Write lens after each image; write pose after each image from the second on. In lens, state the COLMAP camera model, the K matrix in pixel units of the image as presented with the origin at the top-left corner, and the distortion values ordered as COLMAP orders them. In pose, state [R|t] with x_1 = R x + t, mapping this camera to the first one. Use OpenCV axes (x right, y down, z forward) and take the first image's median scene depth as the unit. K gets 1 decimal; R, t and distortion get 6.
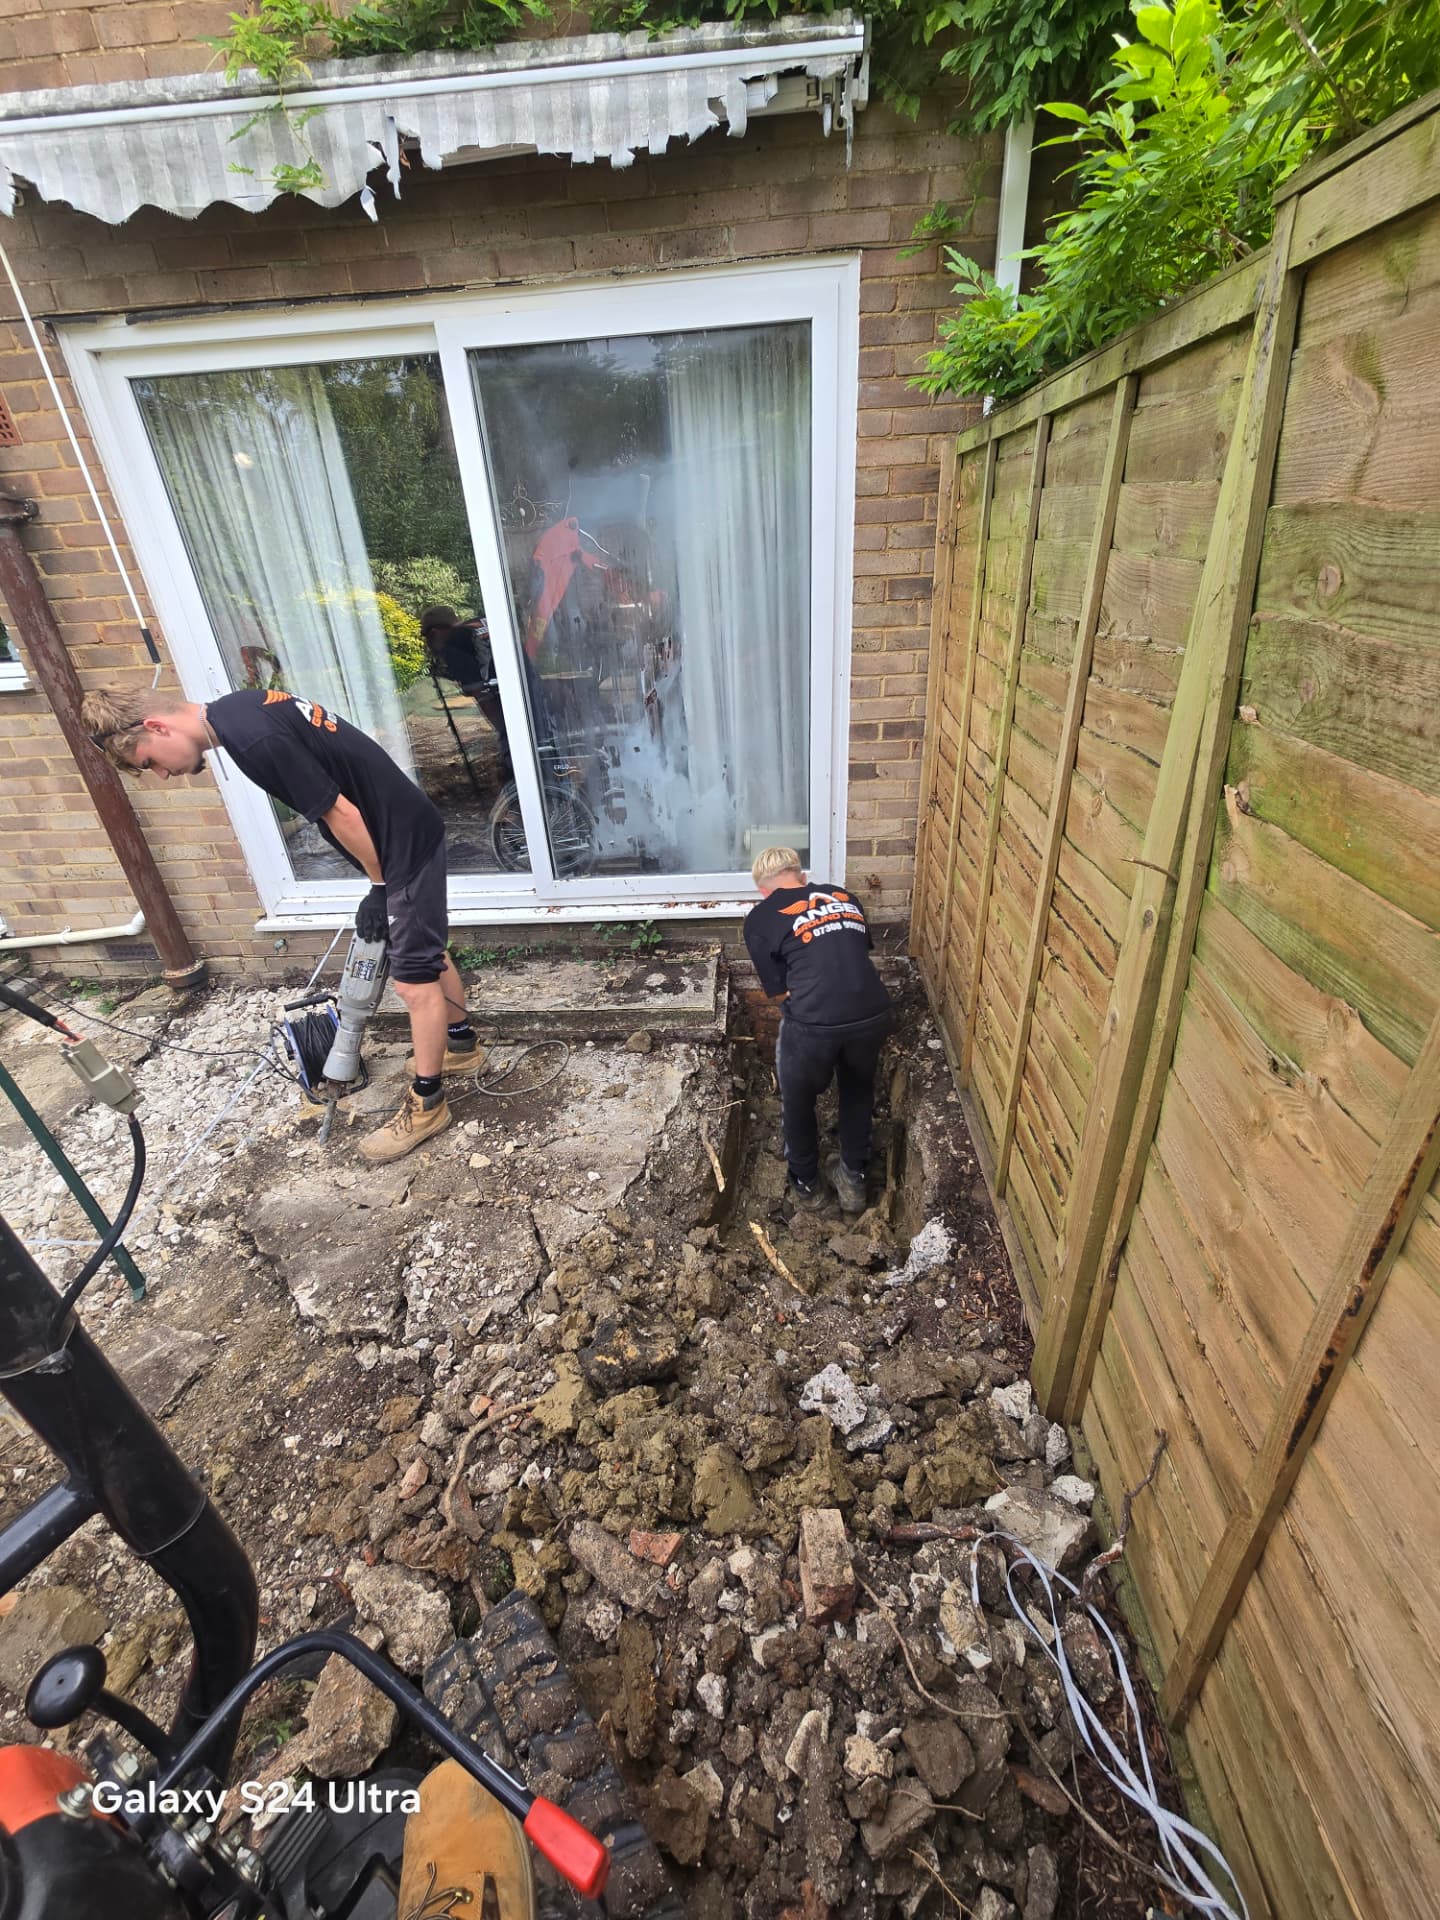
lens RADIAL K [[796.3, 0, 703.0], [0, 796.3, 963.4], [0, 0, 1]] dist [-0.000610, 0.001814]
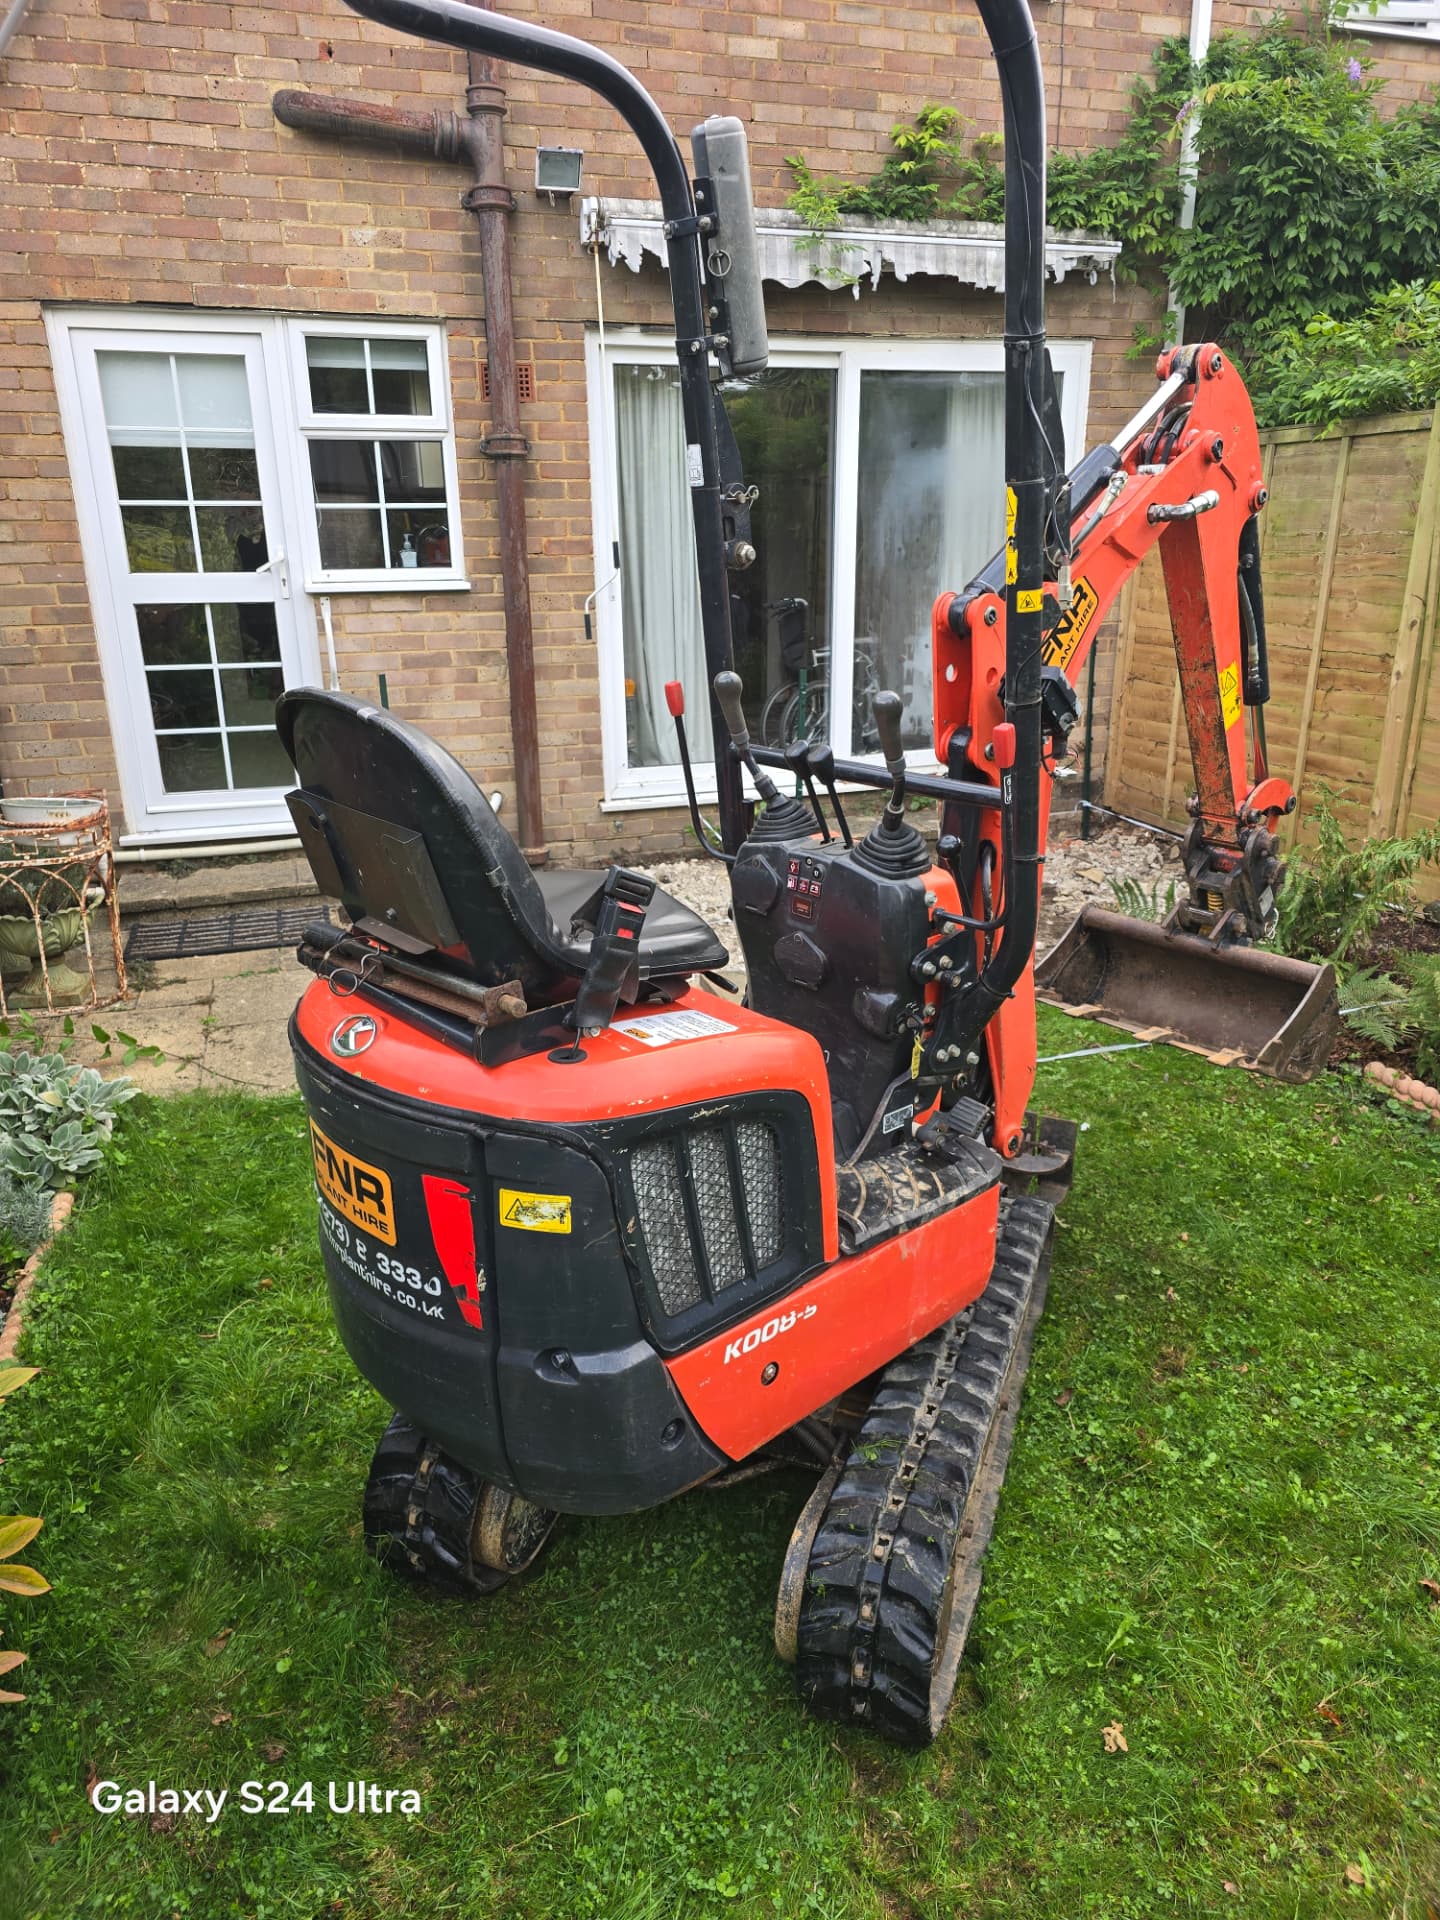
lens RADIAL K [[1301.6, 0, 720.1], [0, 1301.6, 950.3], [0, 0, 1]] dist [0.053813, -0.034211]
pose [[0.930951, -0.071534, 0.358068, -1.501954], [0.135964, 0.978016, -0.158110, 0.640433], [-0.338886, 0.195877, 0.920211, -0.955199]]
